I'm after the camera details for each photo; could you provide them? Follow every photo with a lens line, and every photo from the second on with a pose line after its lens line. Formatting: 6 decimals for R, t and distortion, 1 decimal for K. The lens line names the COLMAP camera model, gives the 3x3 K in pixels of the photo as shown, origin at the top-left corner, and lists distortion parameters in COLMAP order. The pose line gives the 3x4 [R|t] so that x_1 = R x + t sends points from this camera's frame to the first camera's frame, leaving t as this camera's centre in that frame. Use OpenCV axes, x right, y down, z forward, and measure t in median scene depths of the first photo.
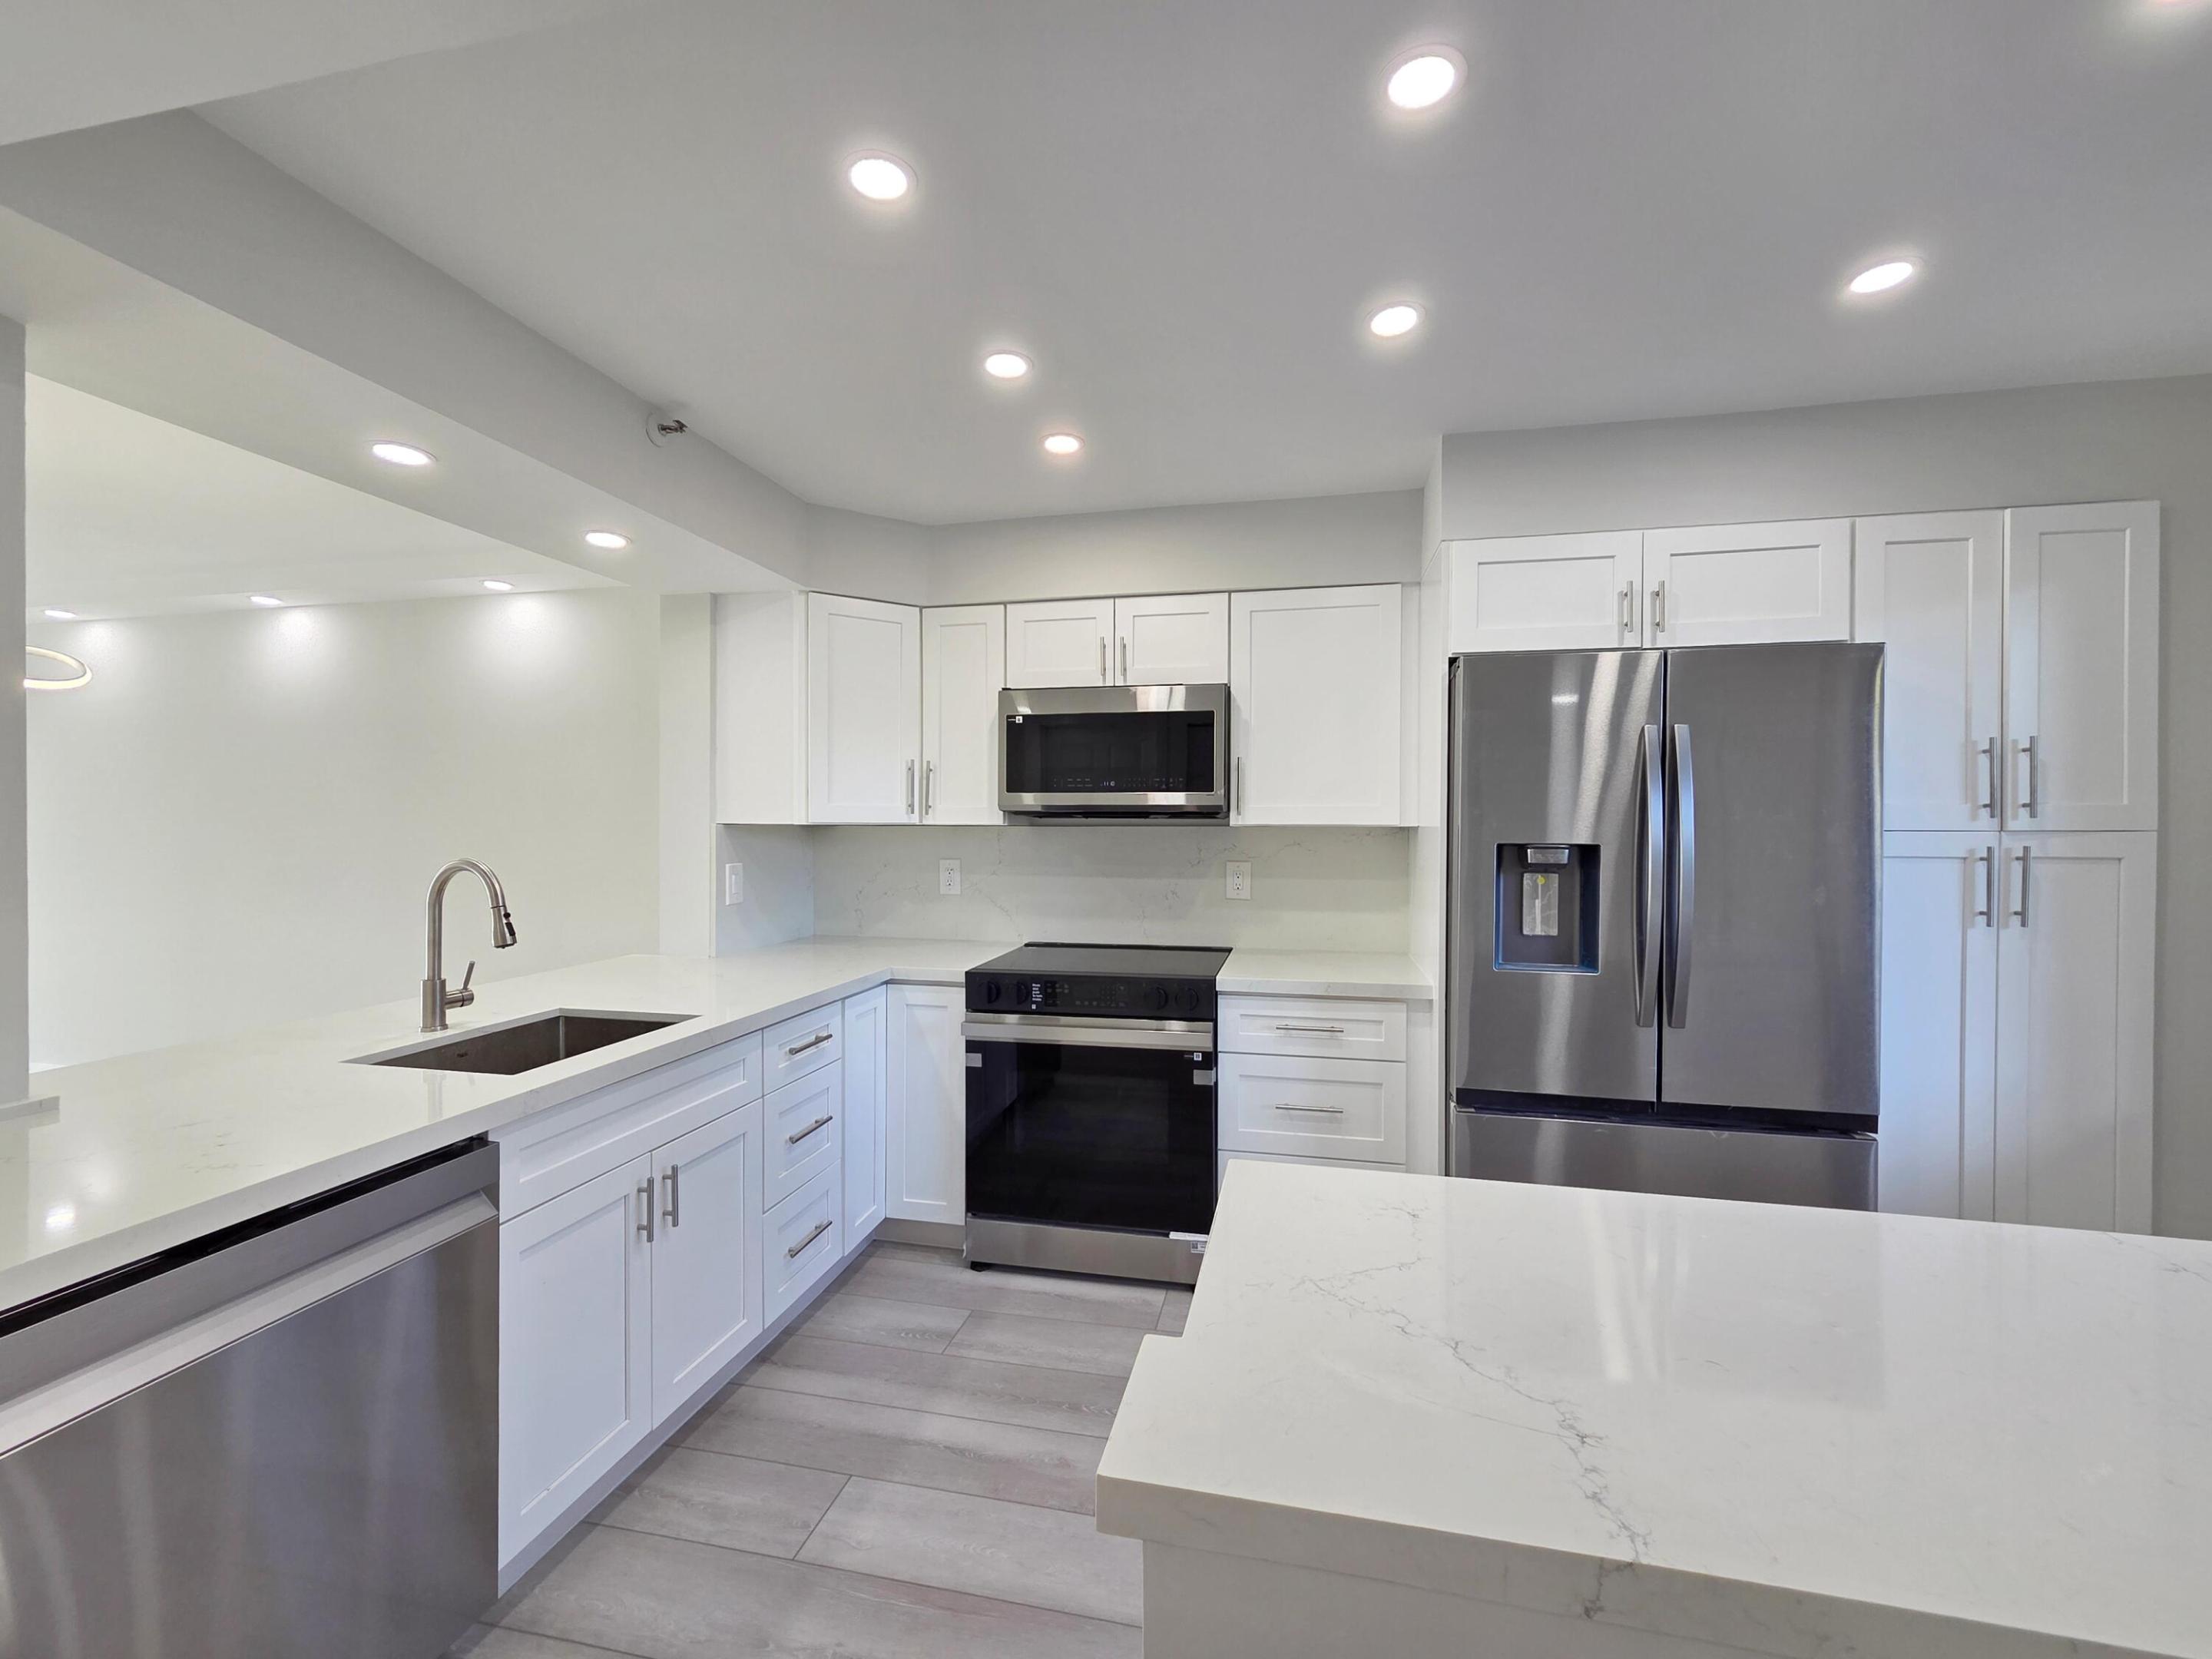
lens RADIAL K [[902.4, 0, 1106.0], [0, 902.4, 829.5], [0, 0, 1]] dist [0.000094, 0.000128]
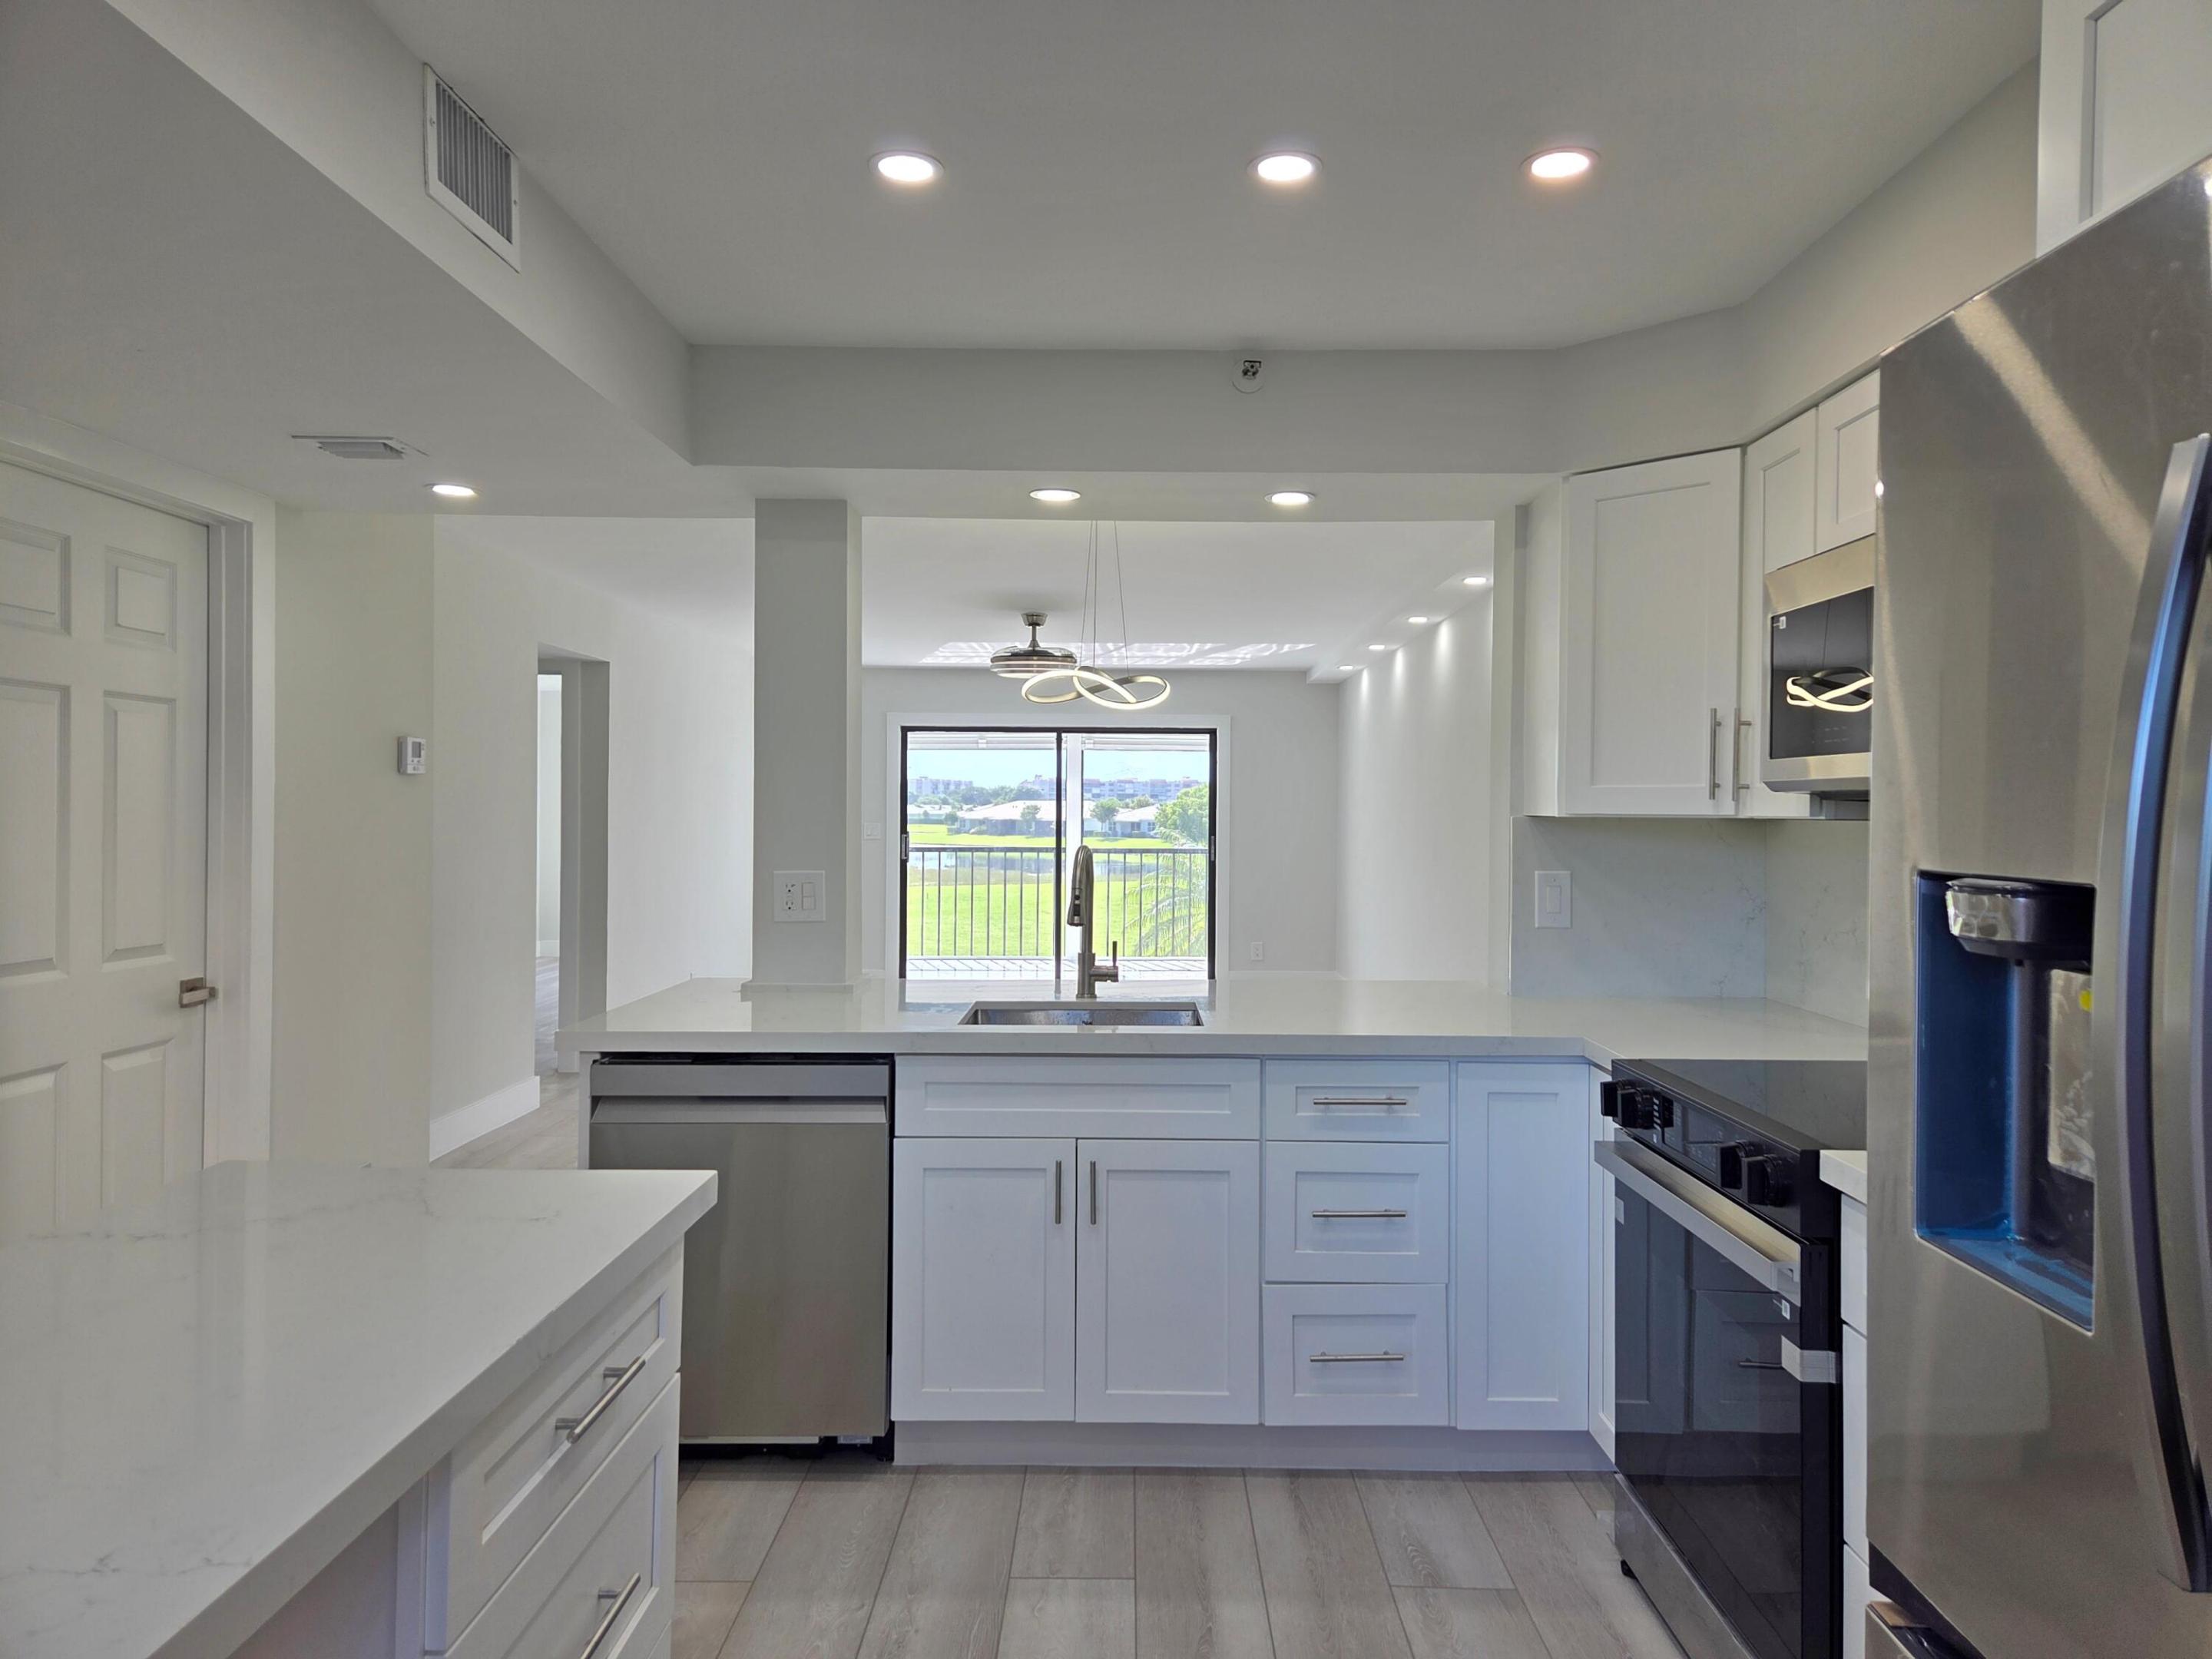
lens RADIAL K [[1510.2, 0, 1134.1], [0, 1510.2, 824.2], [0, 0, 1]] dist [0.078191, -0.064702]
pose [[0.212623, 0.009870, -0.977084, 0.969623], [-0.010668, 0.999913, 0.007780, -0.006856], [0.977076, 0.008770, 0.212710, 0.588798]]
